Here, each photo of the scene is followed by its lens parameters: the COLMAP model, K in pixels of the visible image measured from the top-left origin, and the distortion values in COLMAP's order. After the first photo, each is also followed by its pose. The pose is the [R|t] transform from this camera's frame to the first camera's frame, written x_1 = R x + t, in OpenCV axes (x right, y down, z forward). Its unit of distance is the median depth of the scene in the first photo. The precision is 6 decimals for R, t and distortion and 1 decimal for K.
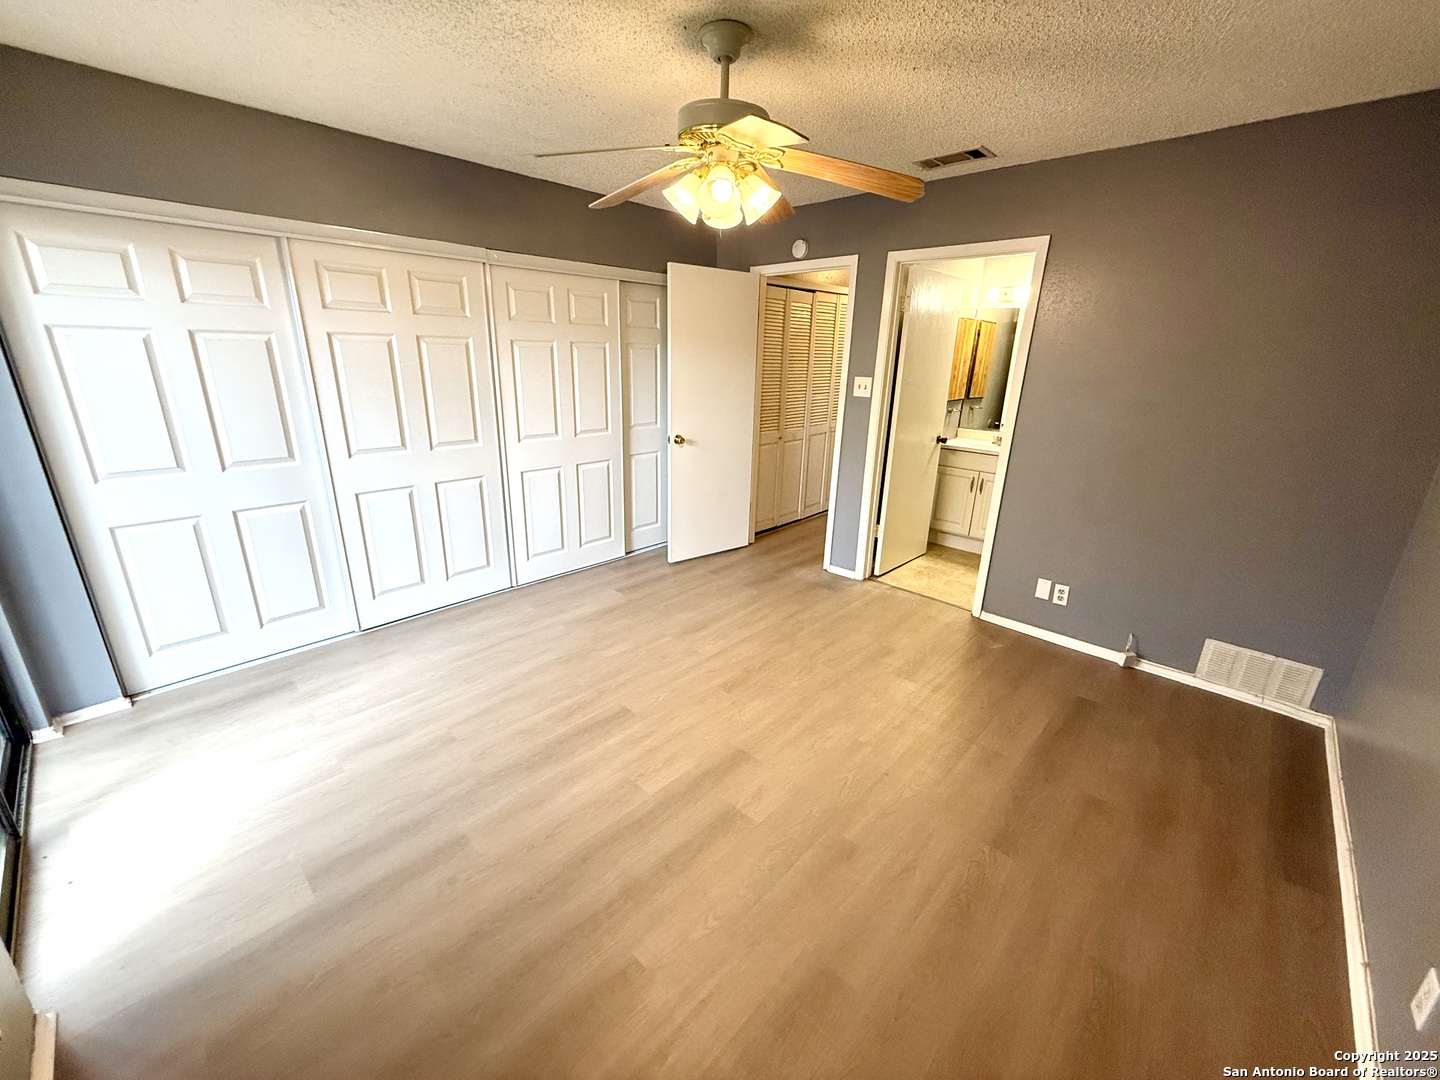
lens RADIAL K [[574.0, 0, 717.1], [0, 574.0, 539.5], [0, 0, 1]] dist [-0.000795, 0.000467]
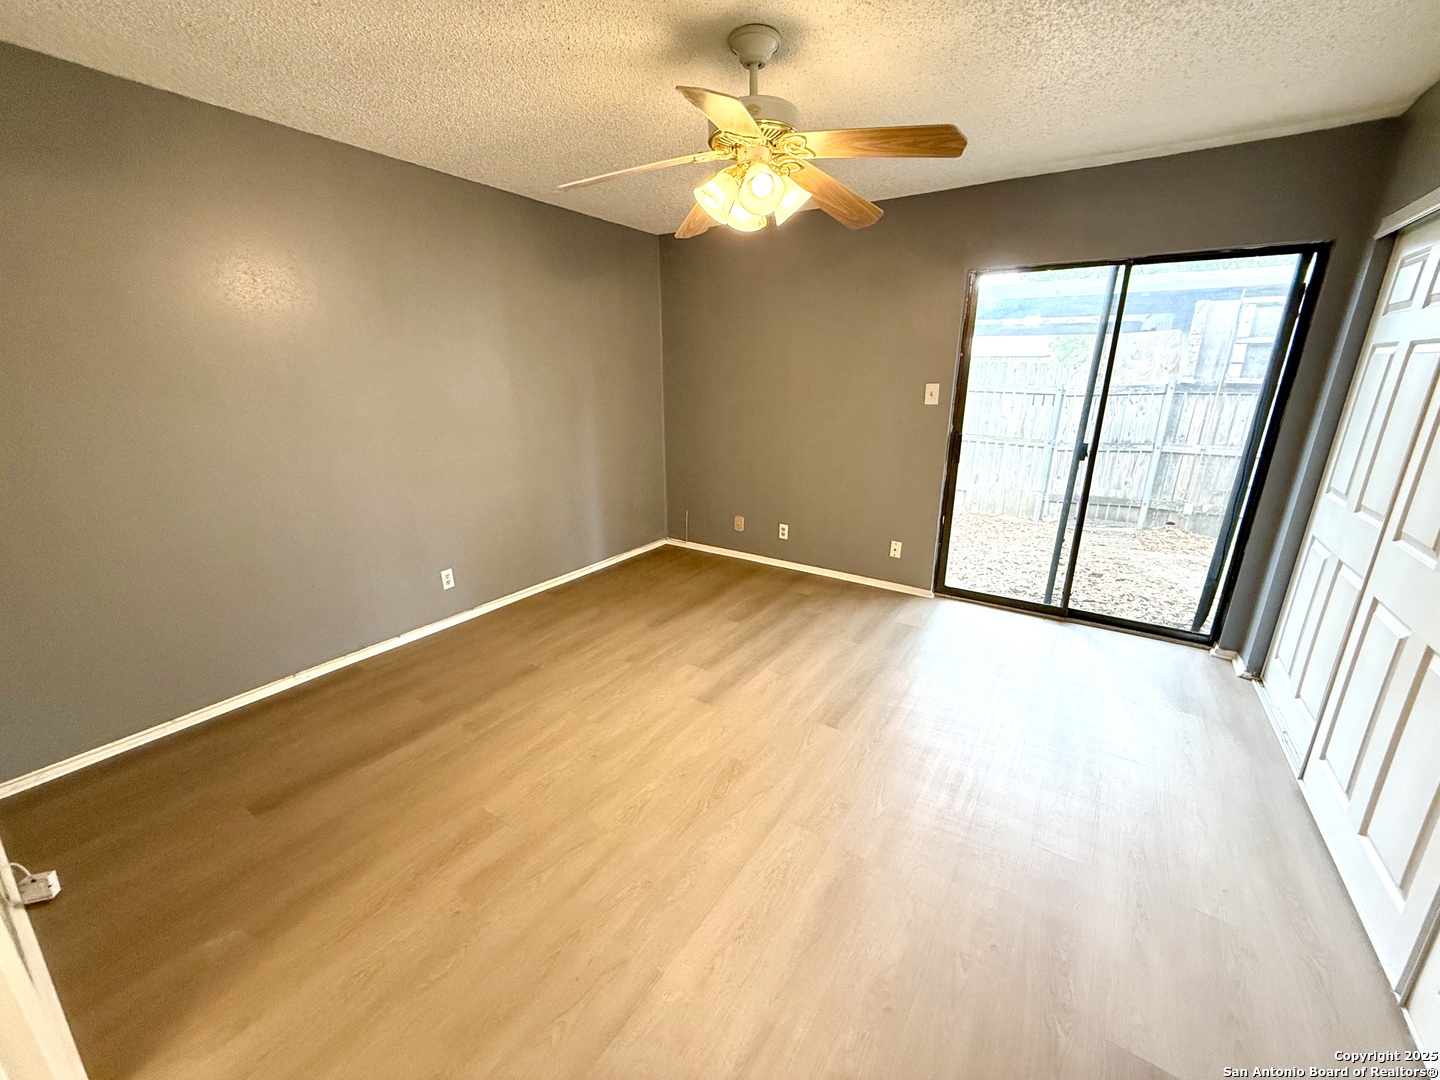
lens RADIAL K [[574.0, 0, 717.1], [0, 574.0, 539.5], [0, 0, 1]] dist [-0.000795, 0.000467]
pose [[-0.985474, 0.022294, -0.168358, 0.209131], [-0.078032, 0.821063, 0.565479, -0.549133], [0.150839, 0.570402, -0.807396, 1.762687]]
